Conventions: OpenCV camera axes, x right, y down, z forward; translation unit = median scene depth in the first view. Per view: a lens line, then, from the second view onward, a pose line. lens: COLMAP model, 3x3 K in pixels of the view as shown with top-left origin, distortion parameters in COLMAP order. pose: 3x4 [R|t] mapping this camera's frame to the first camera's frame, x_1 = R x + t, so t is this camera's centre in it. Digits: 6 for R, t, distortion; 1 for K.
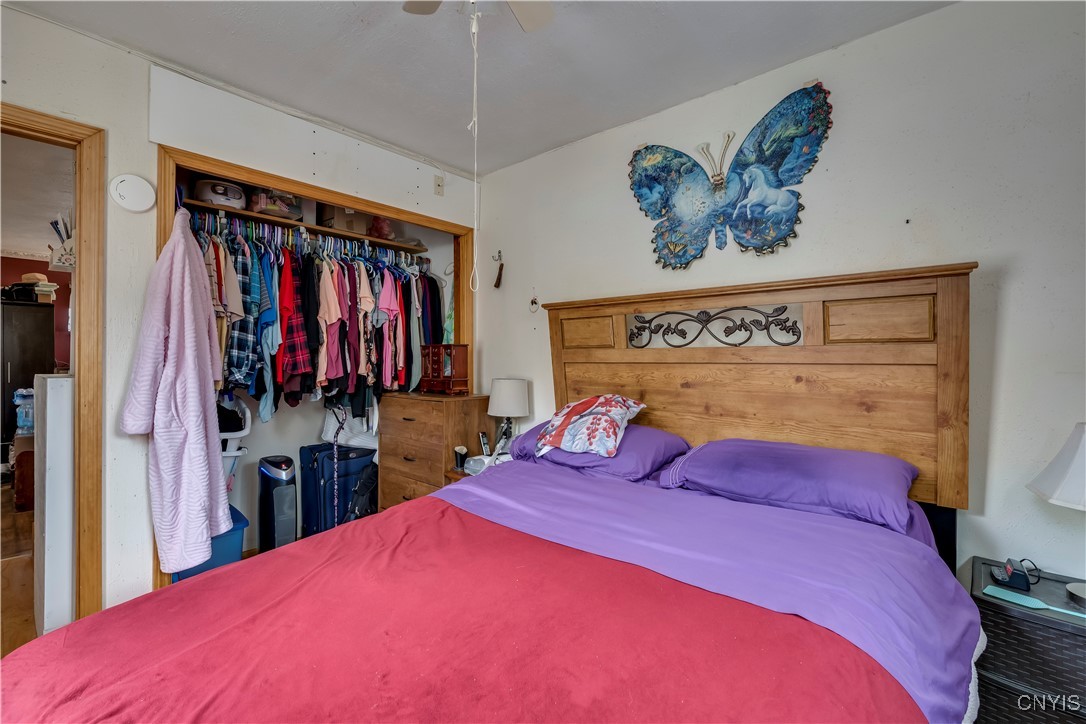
lens RADIAL K [[491.0, 0, 544.8], [0, 491.0, 357.3], [0, 0, 1]] dist [-0.008070, 0.000283]
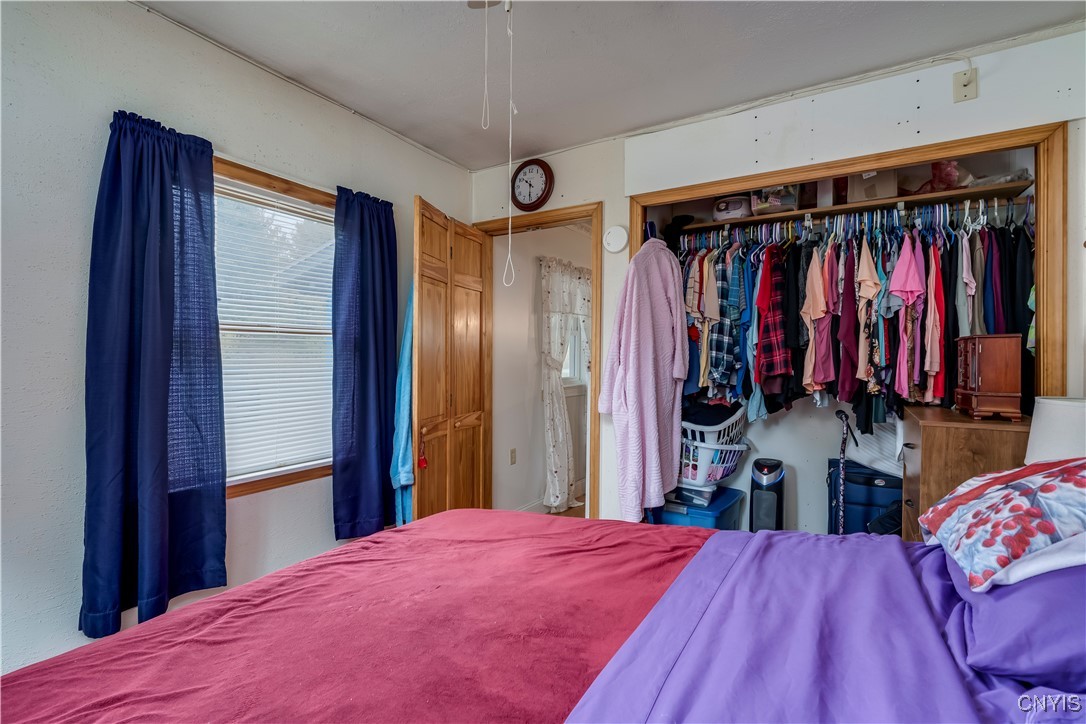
lens RADIAL K [[491.0, 0, 544.8], [0, 491.0, 357.3], [0, 0, 1]] dist [-0.008070, 0.000283]
pose [[0.169961, -0.006434, -0.985430, 0.332244], [0.001726, 0.999979, -0.006231, 0.004002], [0.985449, -0.000642, 0.169968, 0.387942]]
